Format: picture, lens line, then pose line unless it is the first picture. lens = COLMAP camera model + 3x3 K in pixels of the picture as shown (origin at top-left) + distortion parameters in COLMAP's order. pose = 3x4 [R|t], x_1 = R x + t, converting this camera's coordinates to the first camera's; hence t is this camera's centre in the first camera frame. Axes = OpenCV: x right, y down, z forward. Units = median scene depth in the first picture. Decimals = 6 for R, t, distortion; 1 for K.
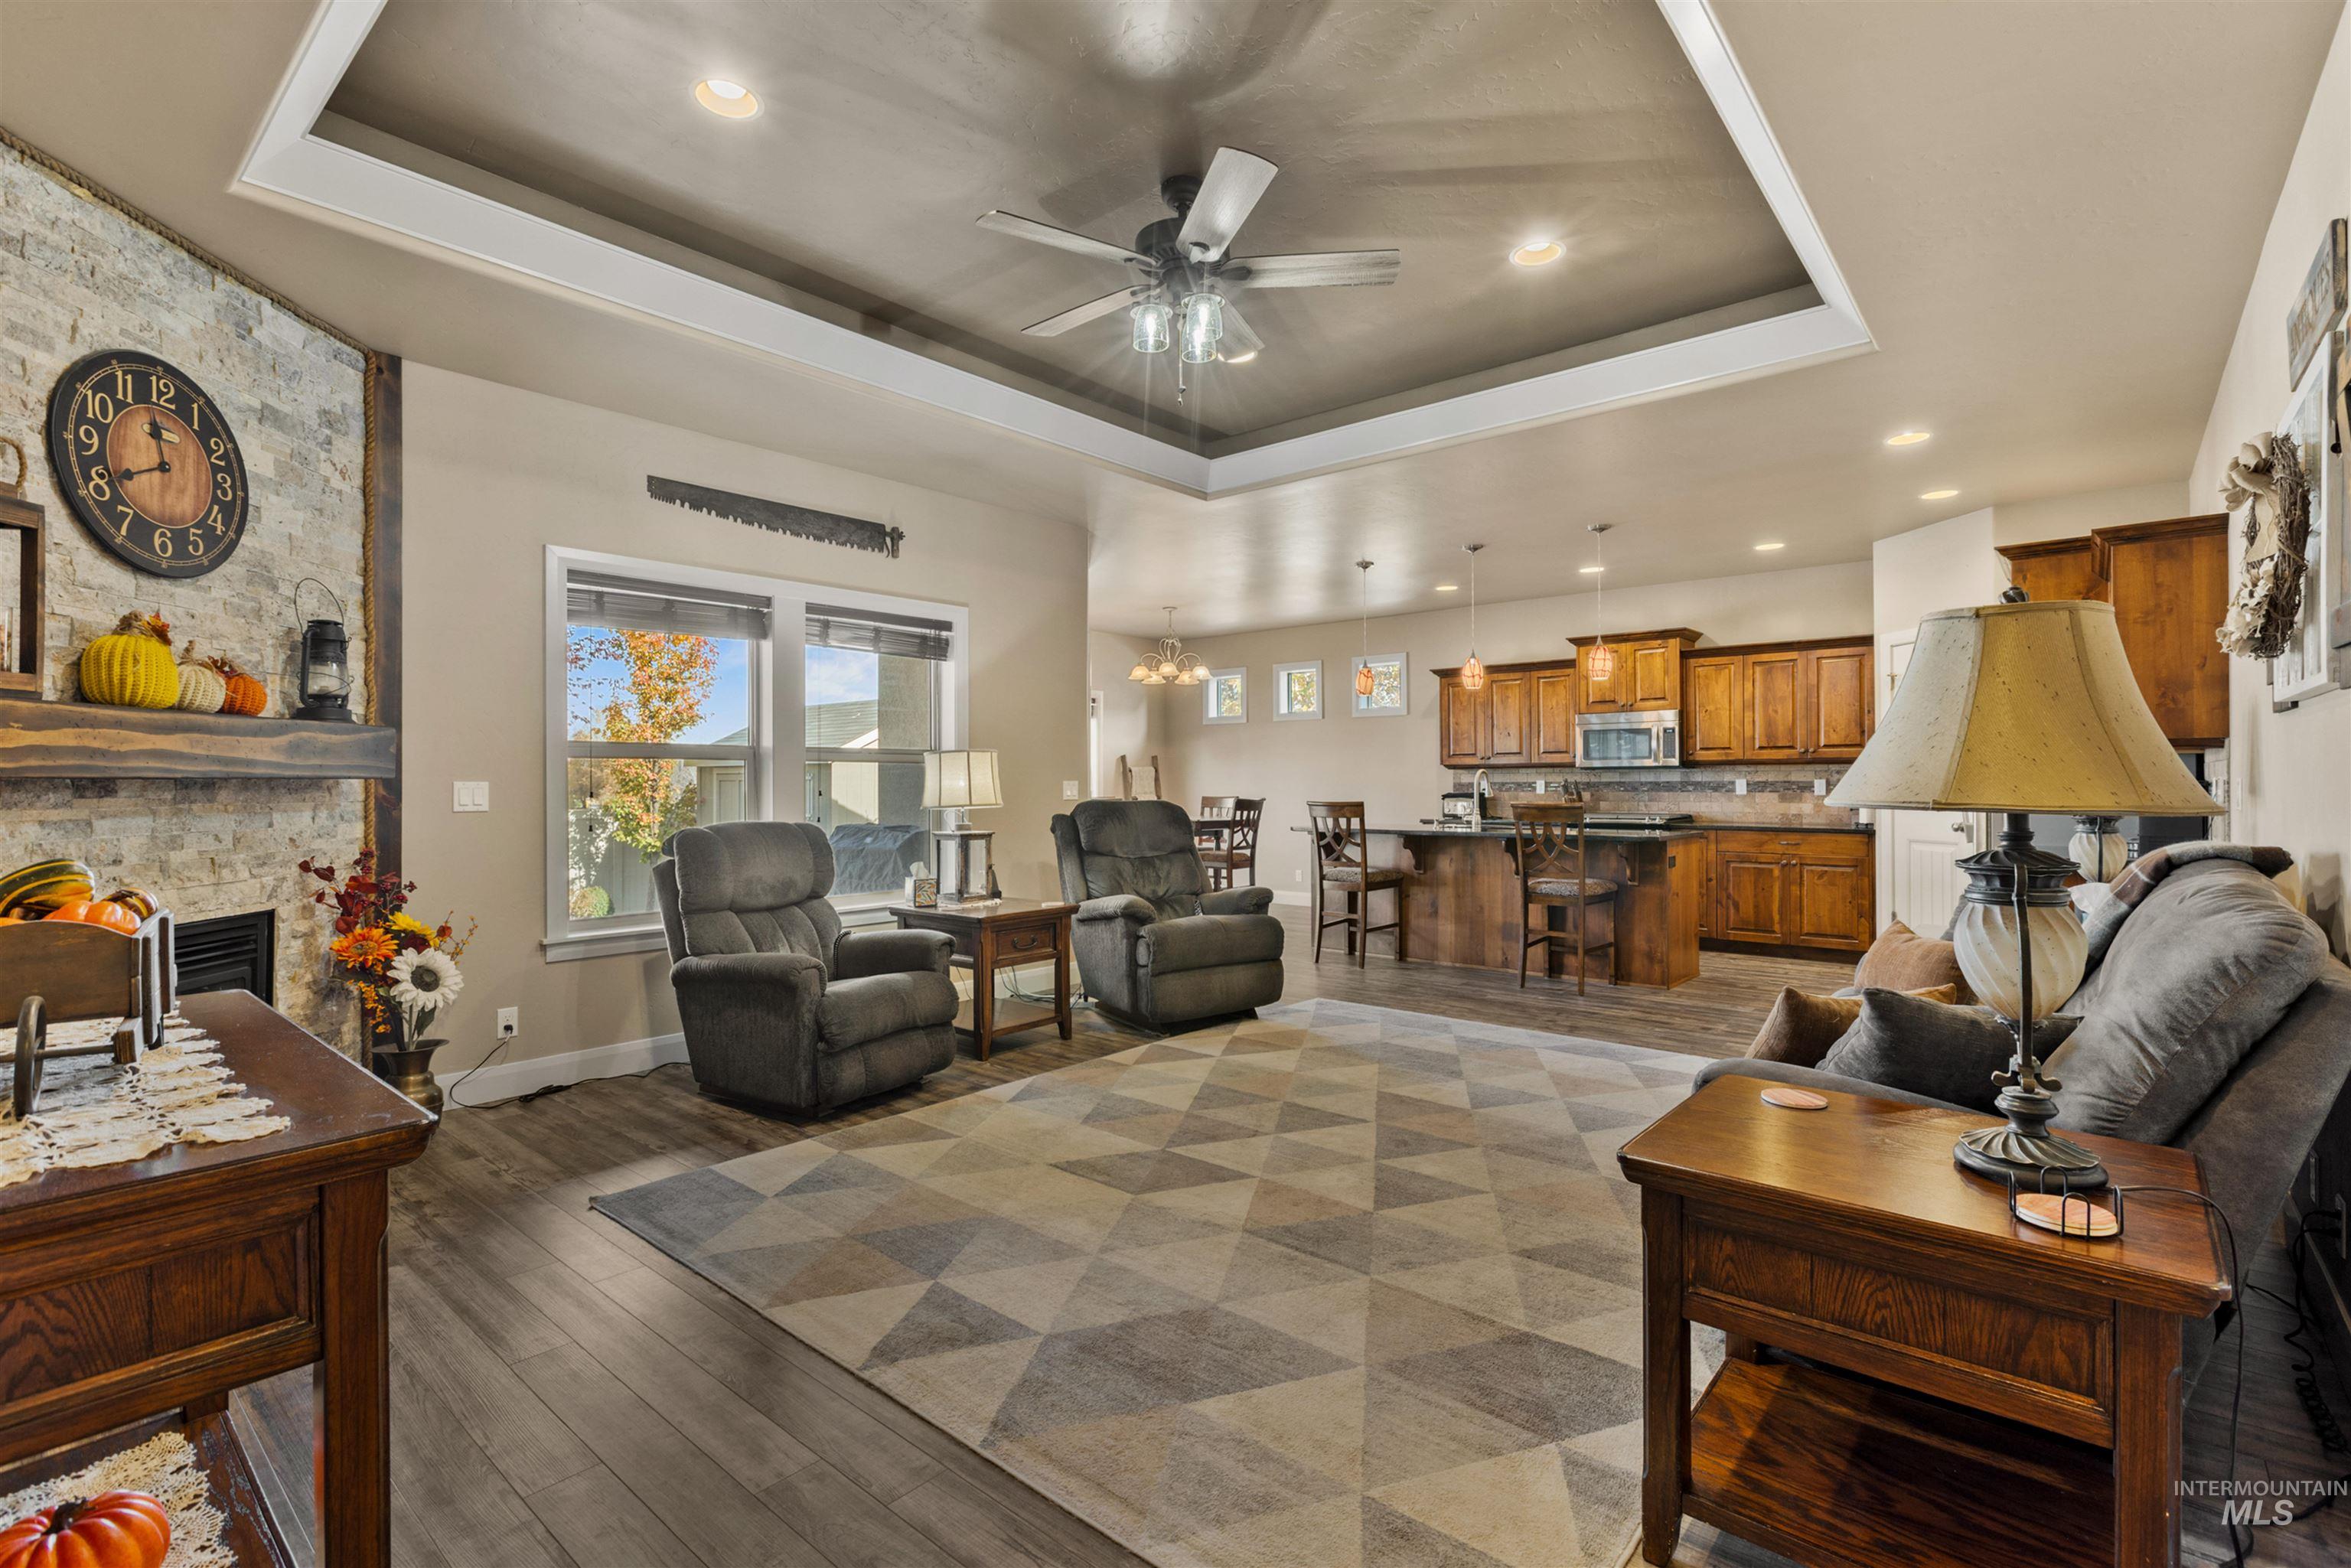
lens RADIAL K [[1065.3, 0, 1180.0], [0, 1065.3, 780.0], [0, 0, 1]] dist [-0.000426, 0.000225]
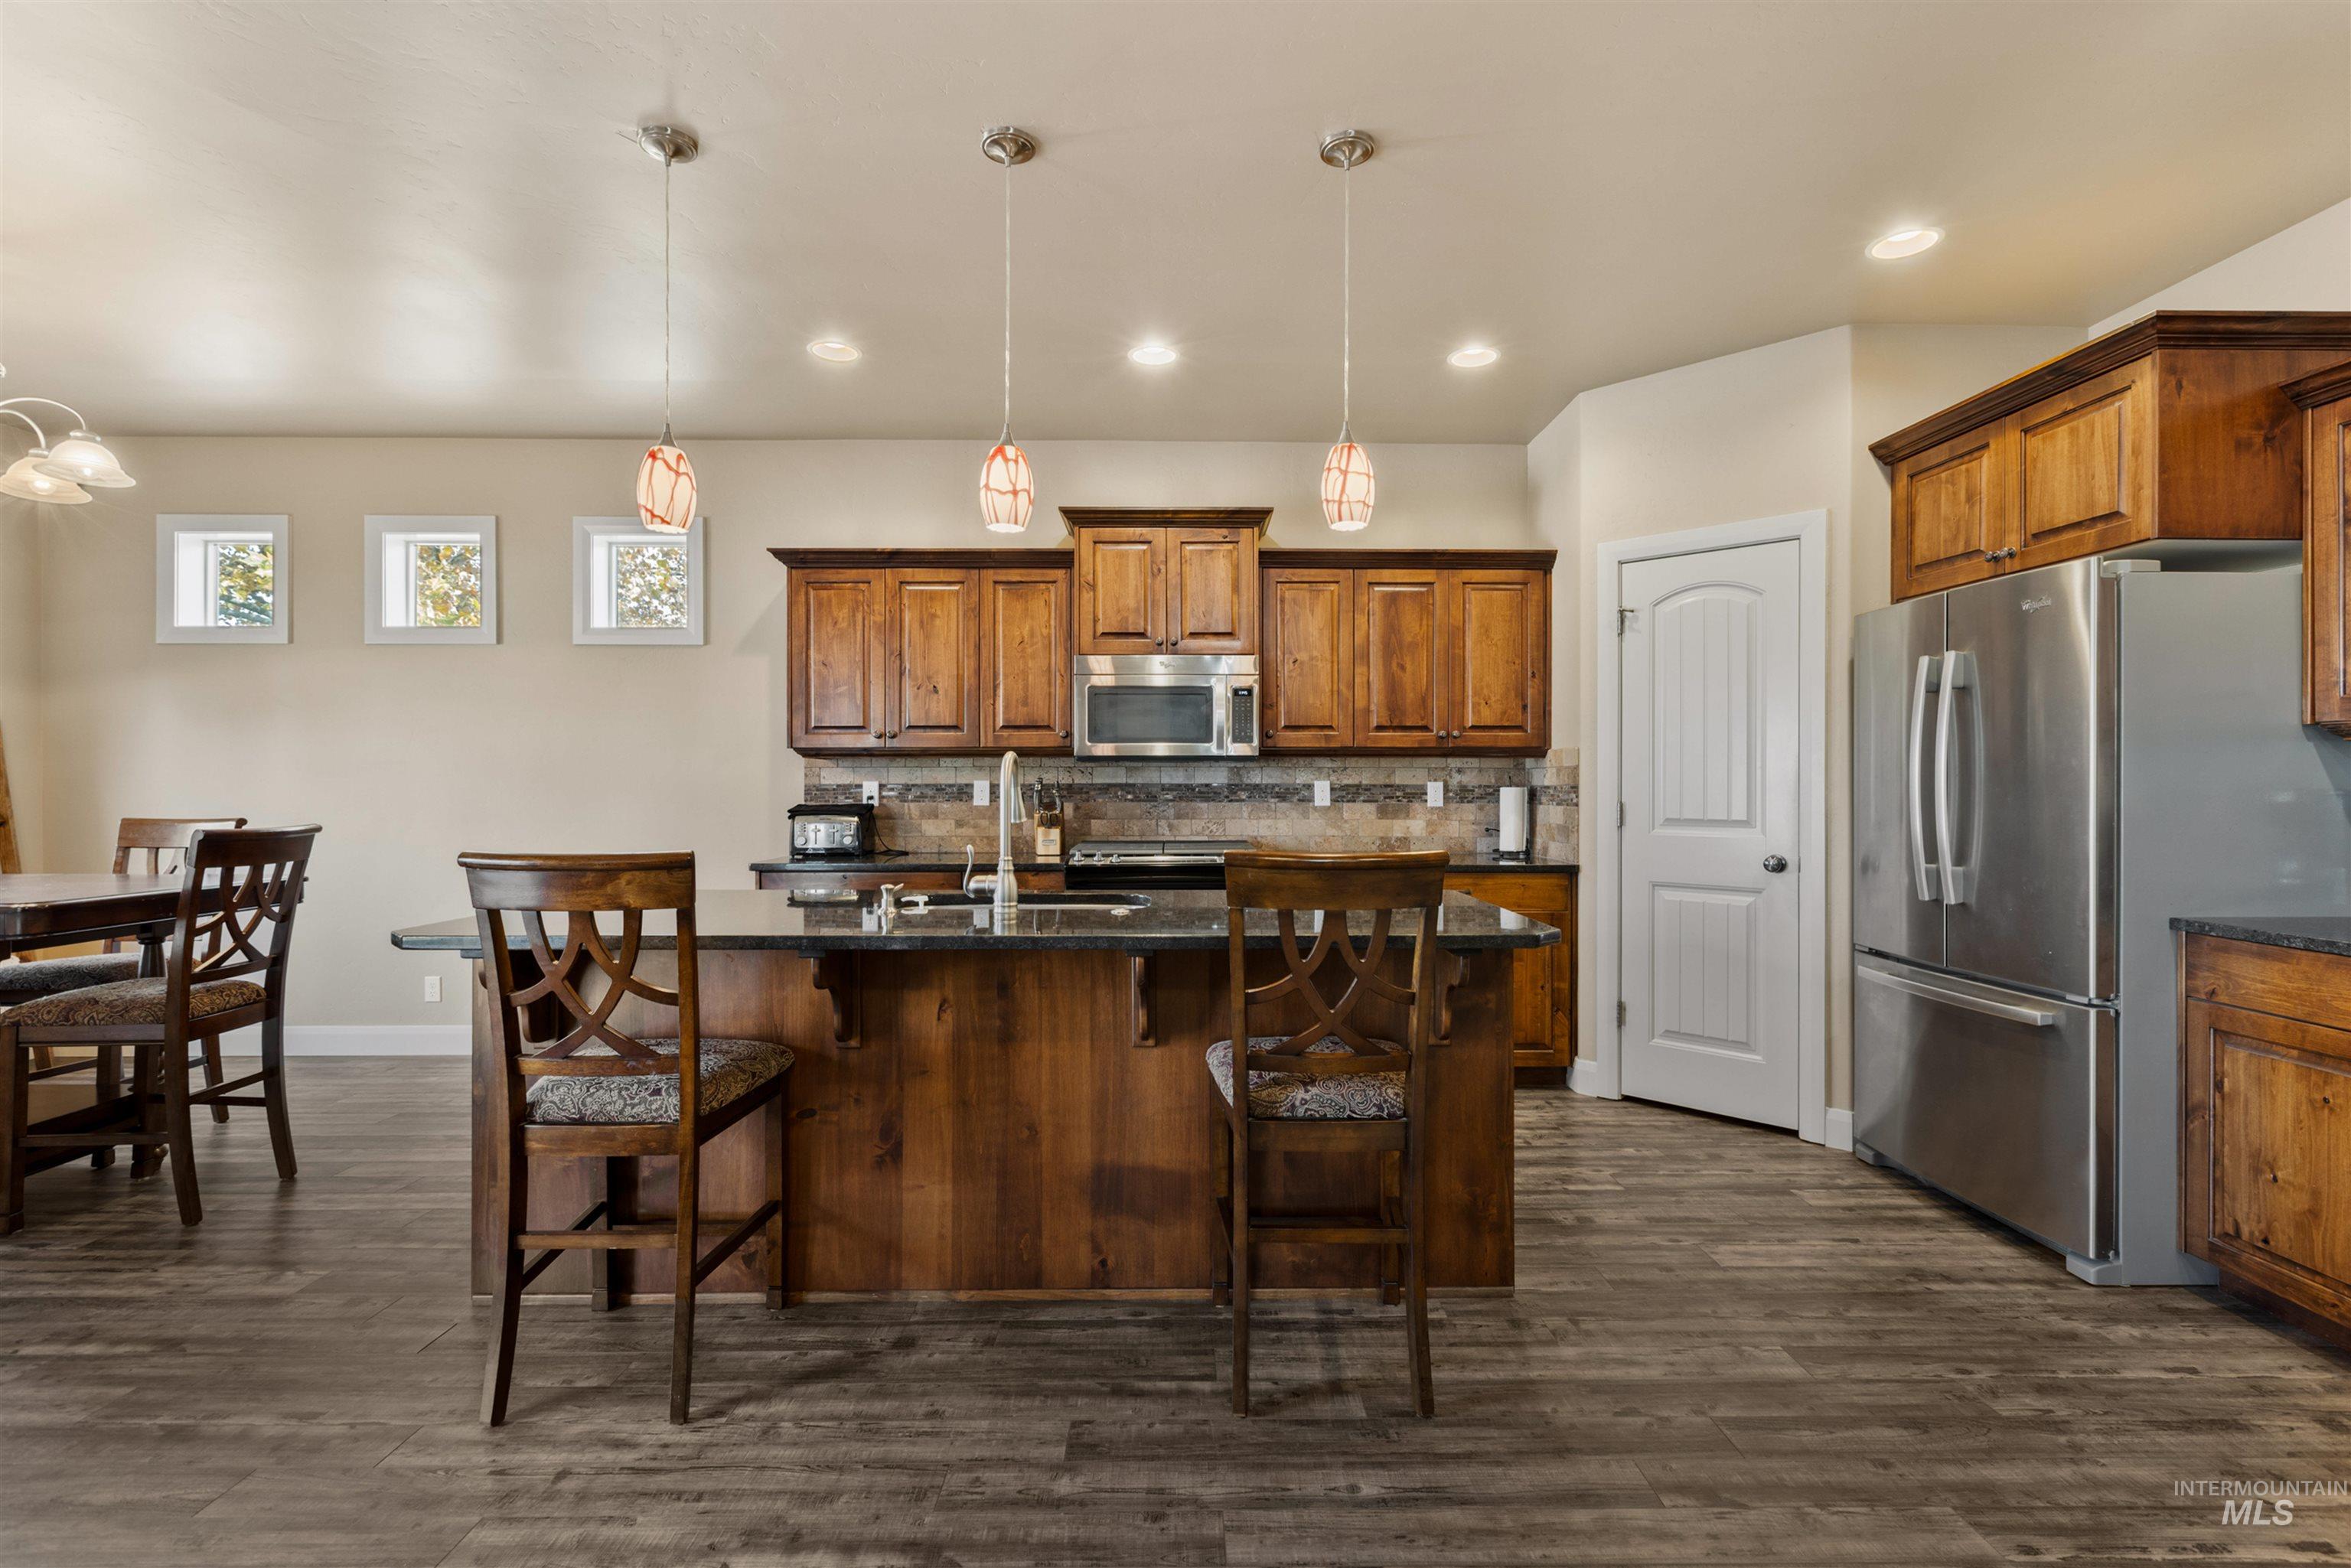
lens RADIAL K [[1065.3, 0, 1180.0], [0, 1065.3, 780.0], [0, 0, 1]] dist [-0.000426, 0.000225]
pose [[0.752557, 0.005830, 0.658502, 0.096494], [-0.006260, 0.999979, -0.001699, 0.000444], [-0.658498, -0.002844, 0.752577, 0.831871]]
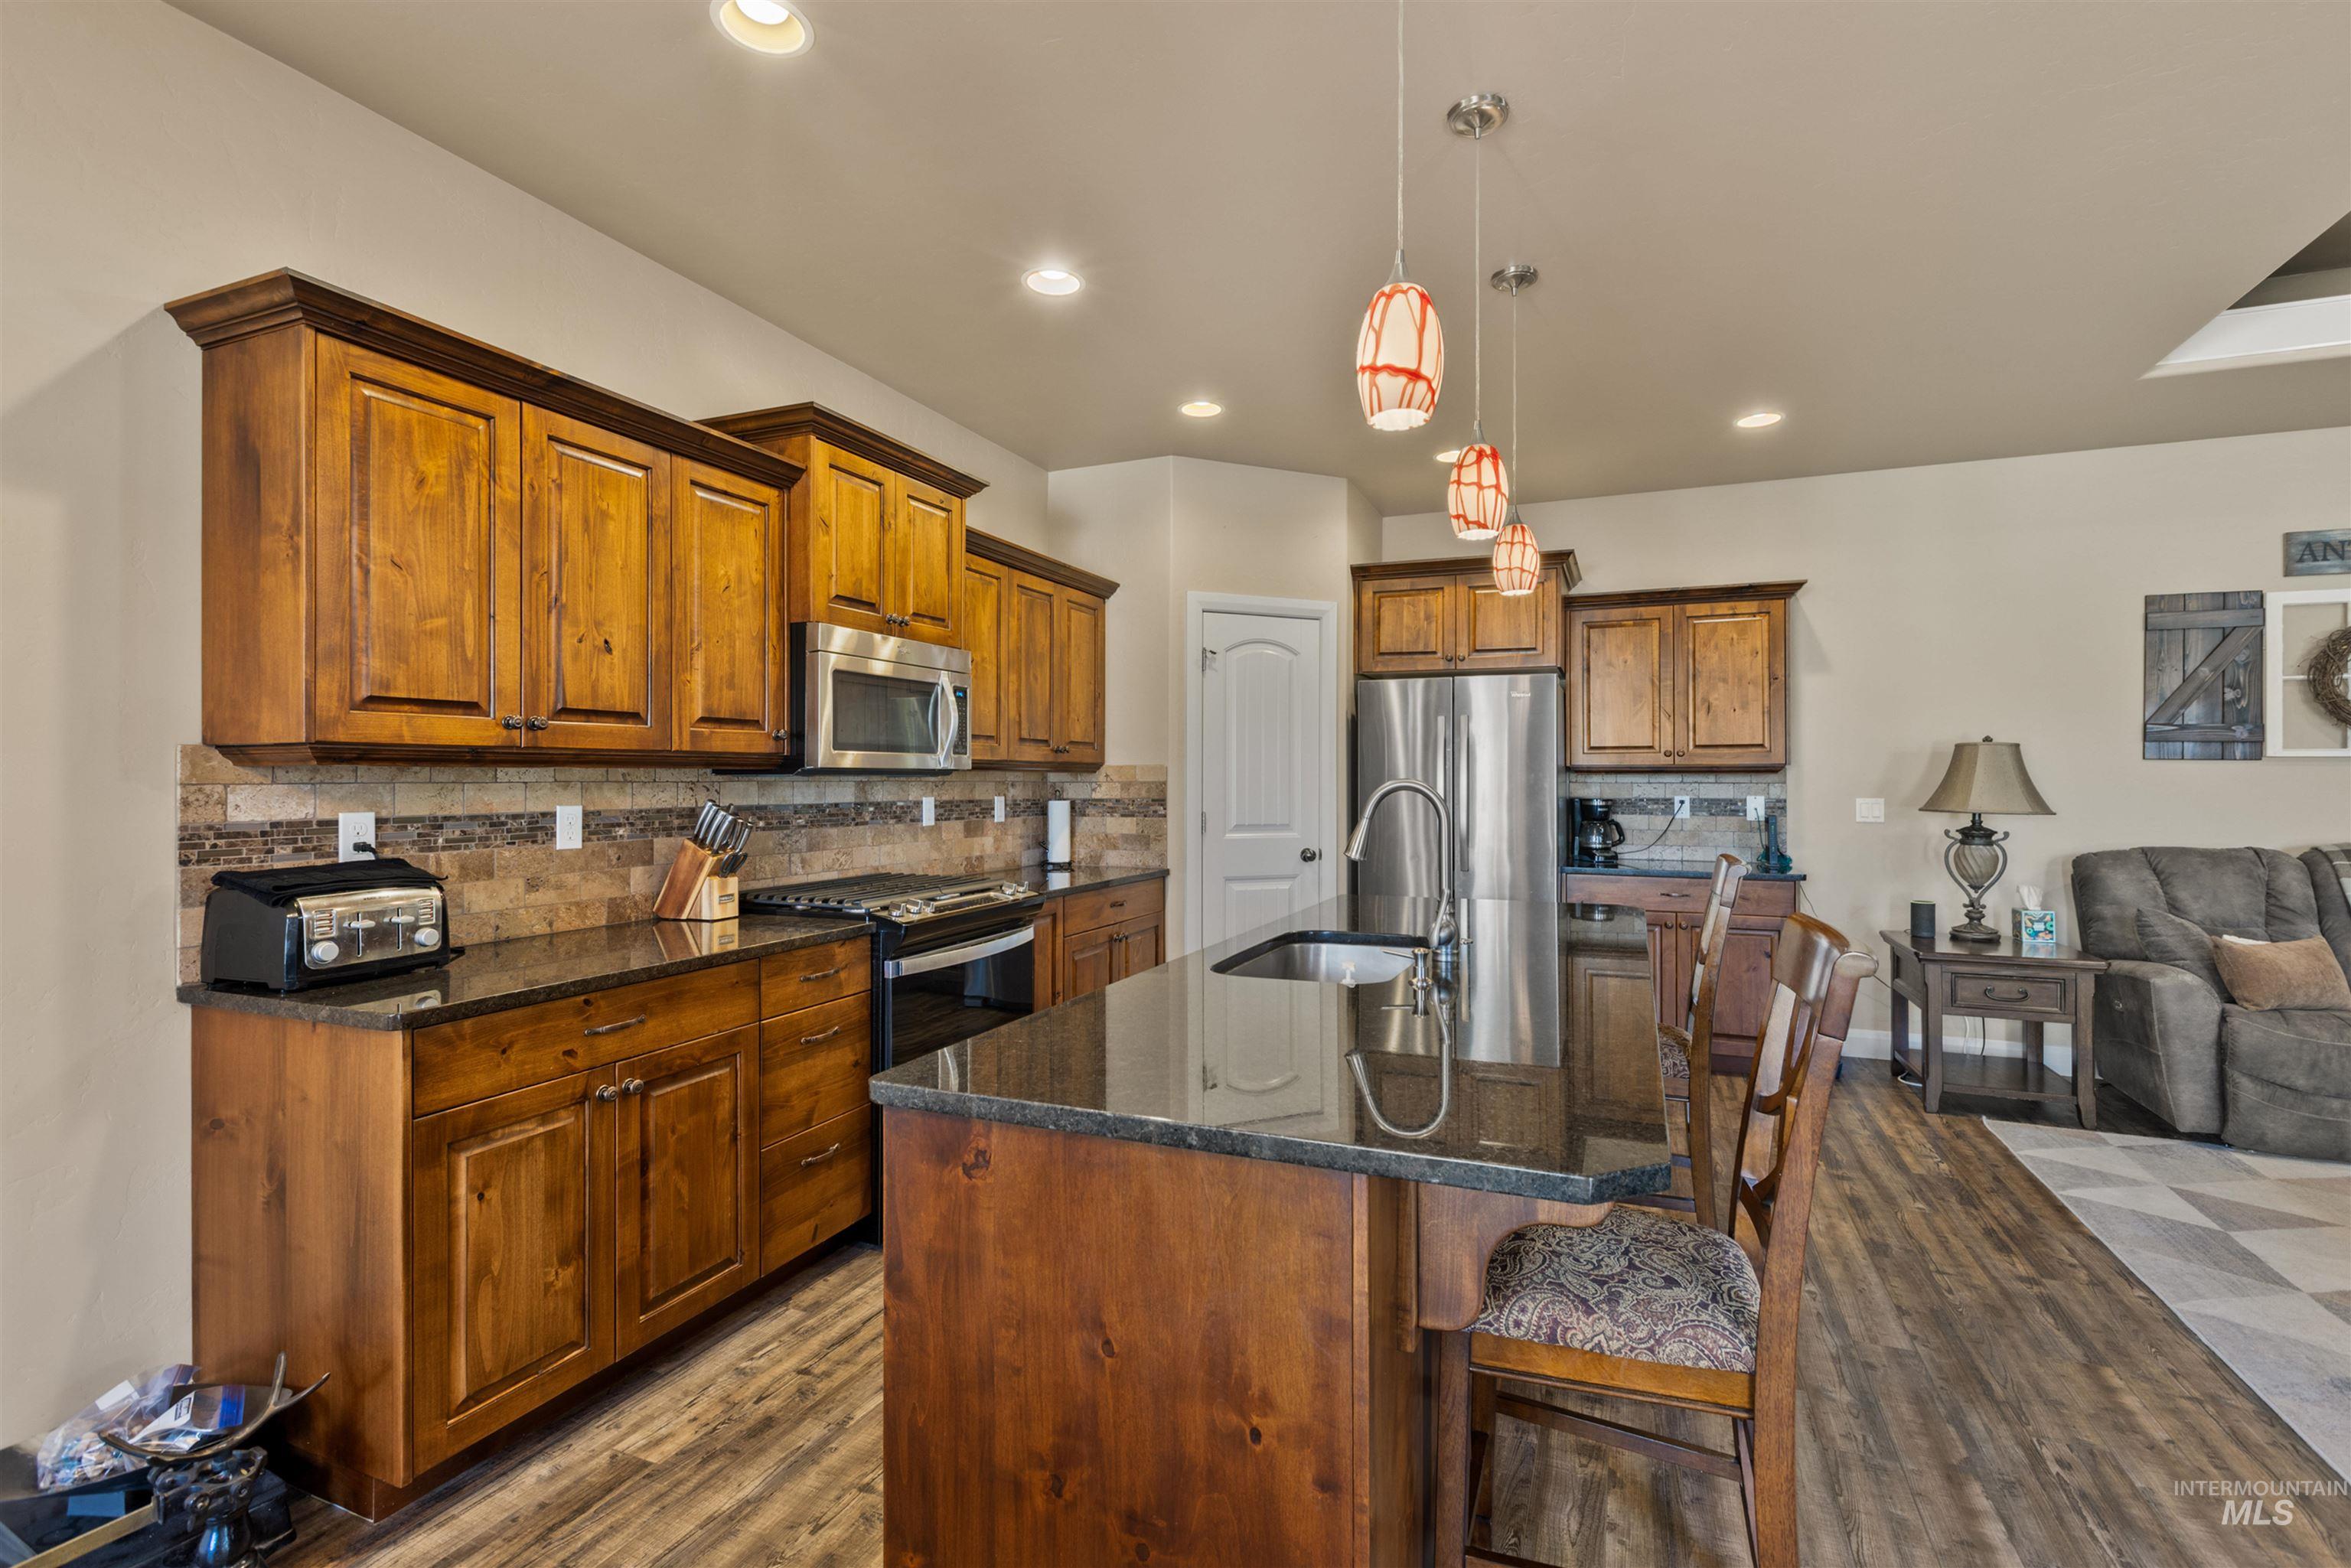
lens RADIAL K [[1068.4, 0, 1190.9], [0, 1068.4, 775.8], [0, 0, 1]] dist [-0.001084, -0.000218]
pose [[-0.310942, 0.006405, 0.950407, -0.015798], [-0.003525, 0.999963, -0.007892, -0.010308], [-0.950422, -0.005804, -0.310908, 1.444386]]
